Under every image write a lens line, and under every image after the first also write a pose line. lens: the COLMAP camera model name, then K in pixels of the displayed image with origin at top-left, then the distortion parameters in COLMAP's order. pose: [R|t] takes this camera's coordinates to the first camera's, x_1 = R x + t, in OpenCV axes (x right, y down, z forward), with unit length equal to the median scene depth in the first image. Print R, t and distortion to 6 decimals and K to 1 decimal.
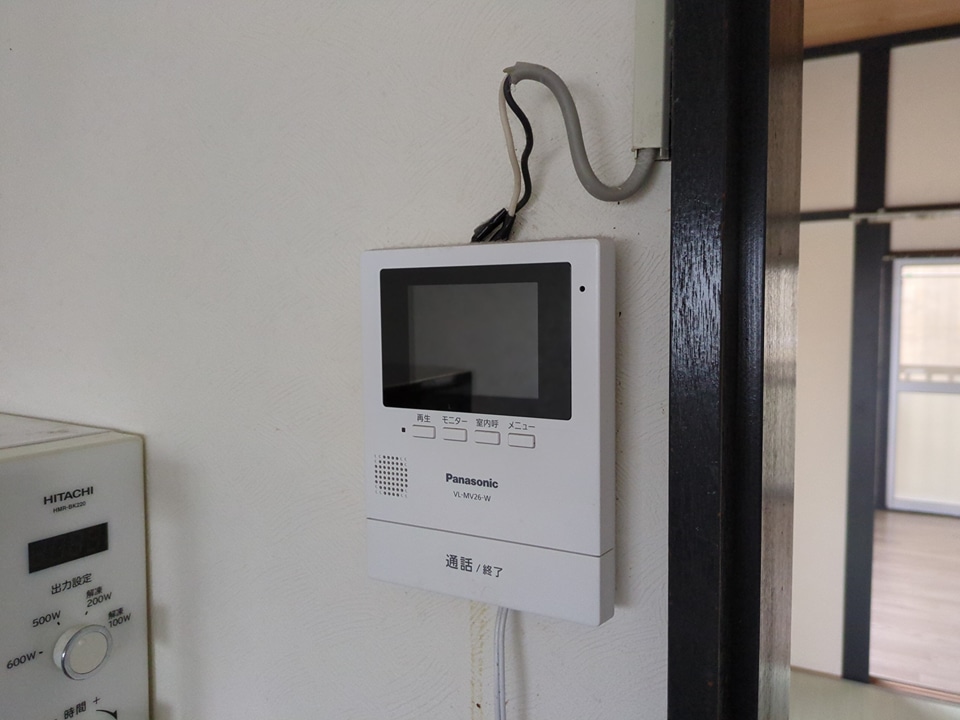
lens RADIAL K [[722.0, 0, 482.0], [0, 722.0, 361.8], [0, 0, 1]] dist [0.005691, 0.000727]
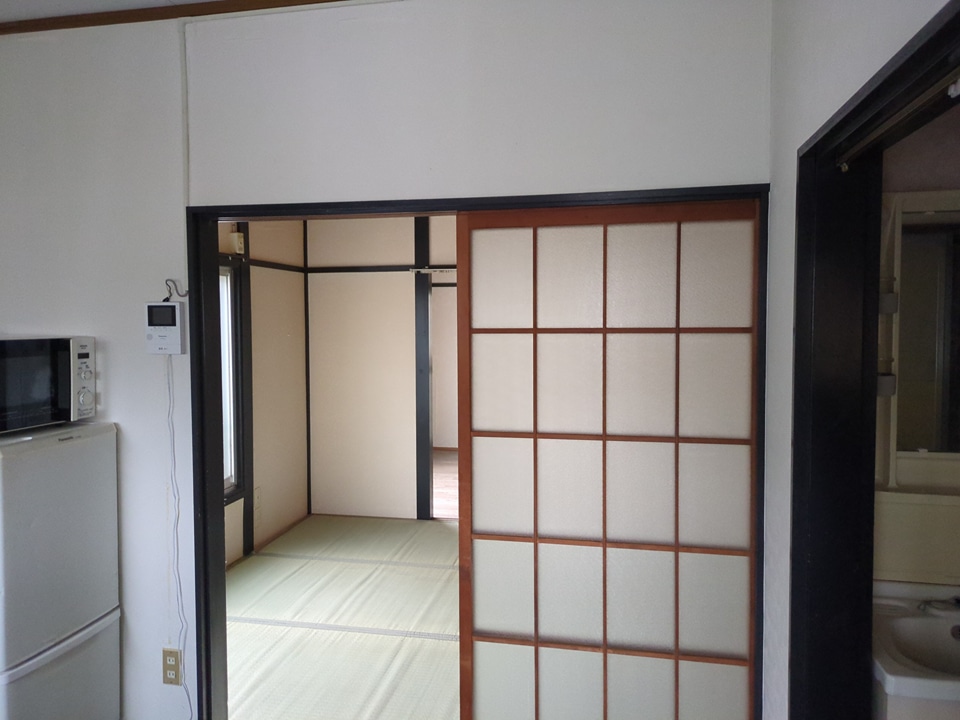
lens RADIAL K [[722.0, 0, 481.0], [0, 722.0, 355.0], [0, 0, 1]] dist [0.005691, 0.000727]
pose [[0.951600, -0.009684, 0.307187, 0.729823], [0.018628, 0.999483, -0.026198, 0.557628], [-0.306775, 0.030652, 0.951288, -6.249051]]
